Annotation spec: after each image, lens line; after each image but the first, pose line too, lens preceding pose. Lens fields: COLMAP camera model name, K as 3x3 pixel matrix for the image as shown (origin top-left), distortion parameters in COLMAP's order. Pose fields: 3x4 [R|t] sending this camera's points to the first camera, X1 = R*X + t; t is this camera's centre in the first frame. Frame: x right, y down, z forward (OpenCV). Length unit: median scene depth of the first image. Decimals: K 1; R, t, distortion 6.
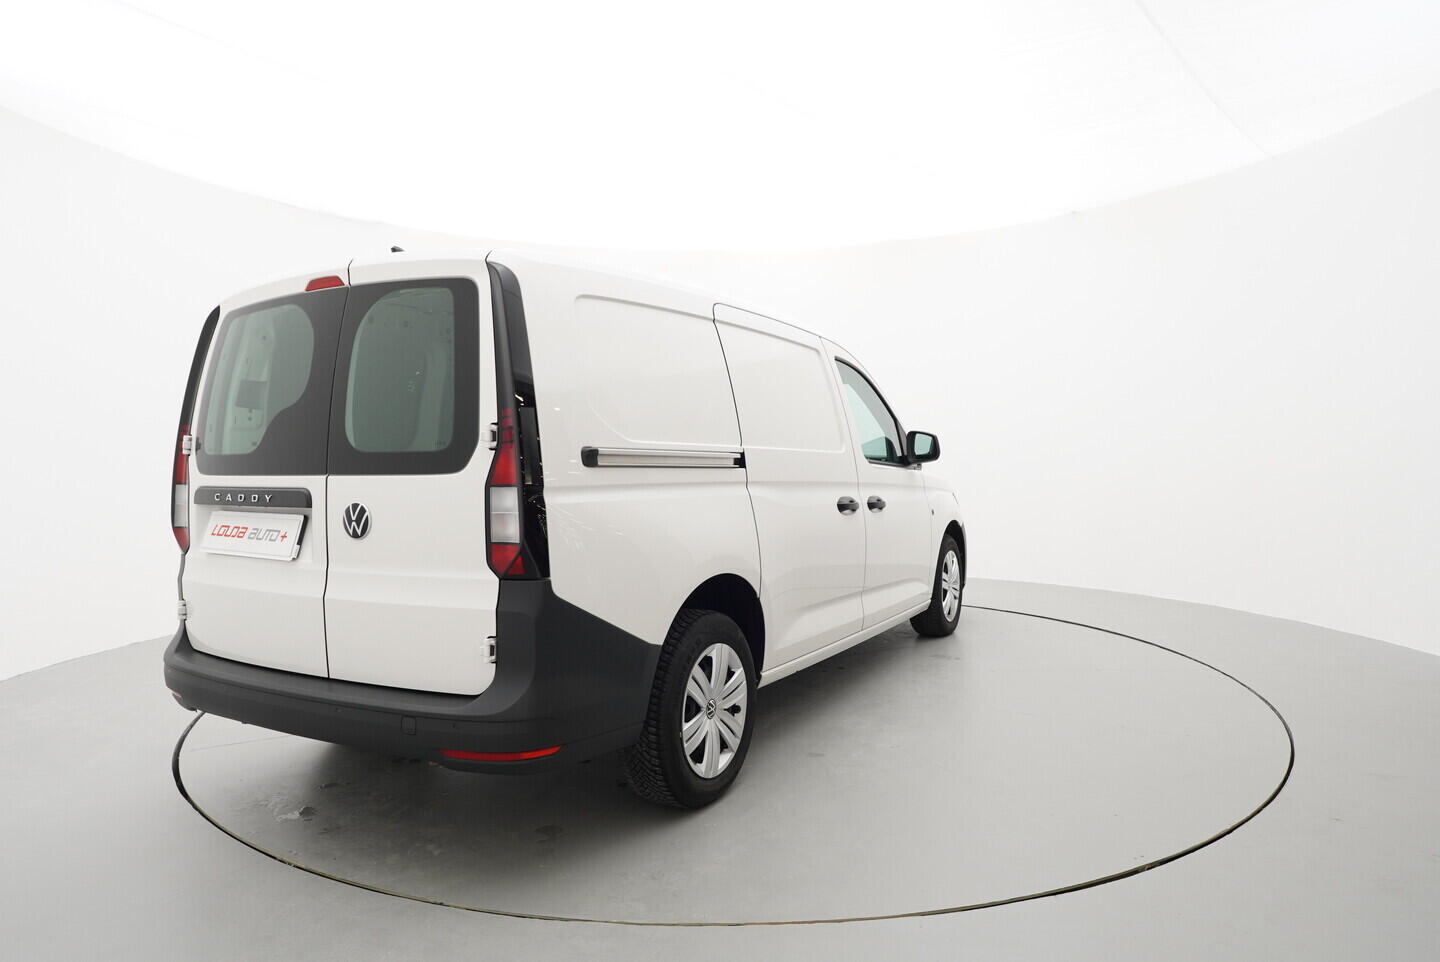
lens RADIAL K [[876.4, 0, 741.0], [0, 876.4, 465.5], [0, 0, 1]] dist [0.000699, -0.000316]
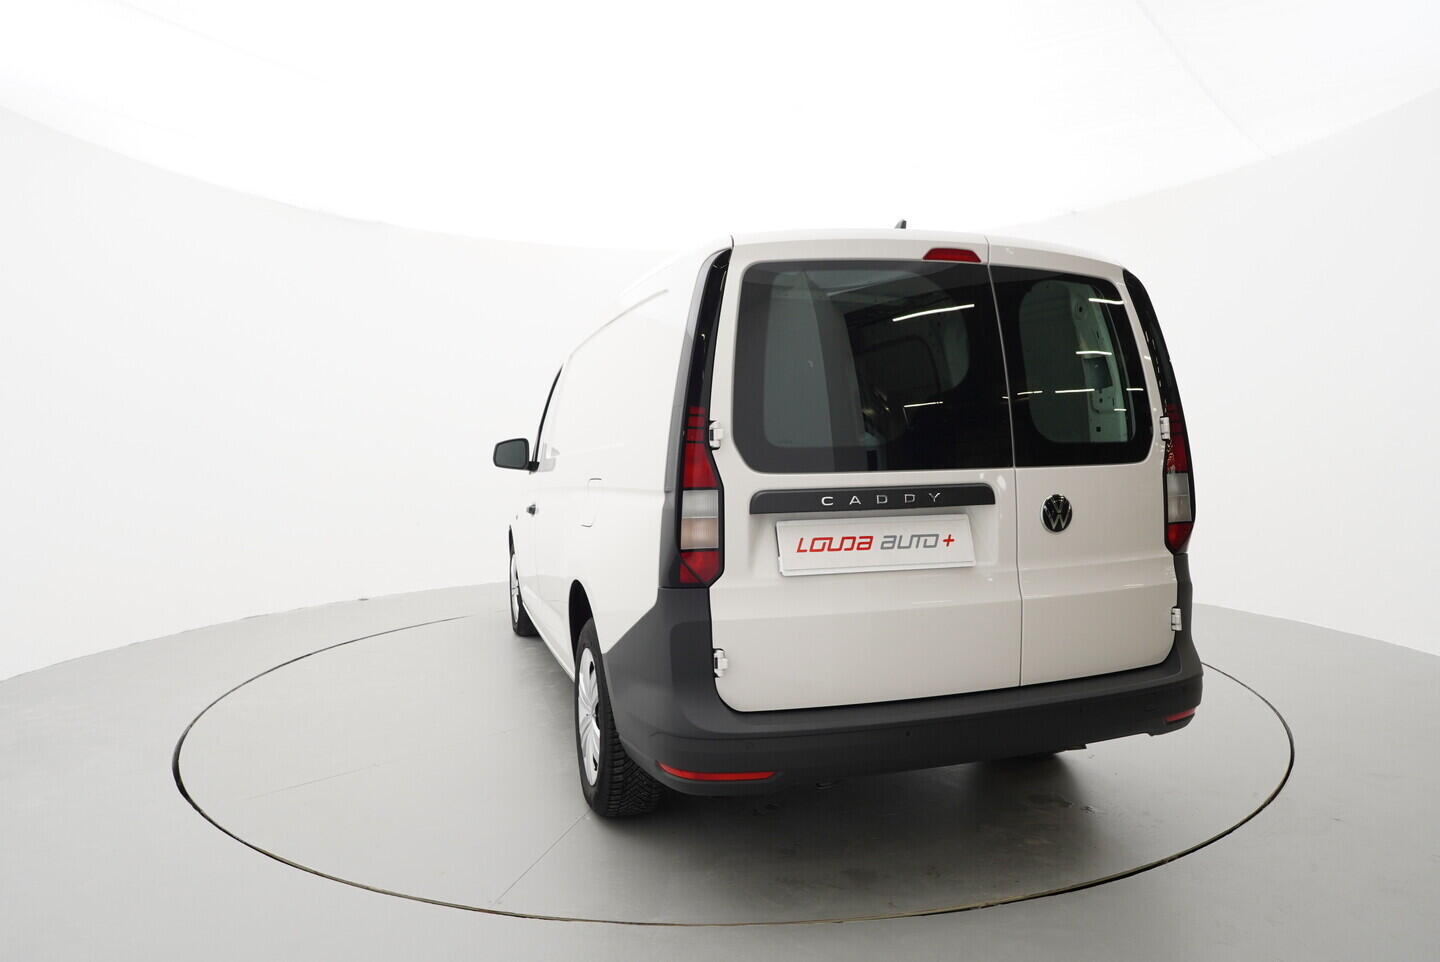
lens RADIAL K [[876.4, 0, 741.0], [0, 876.4, 465.5], [0, 0, 1]] dist [0.000699, -0.000316]
pose [[0.678592, -0.010709, 0.734437, -1.304503], [0.021211, 0.999762, -0.005020, 0.007175], [-0.734209, 0.018985, 0.678658, 0.564545]]
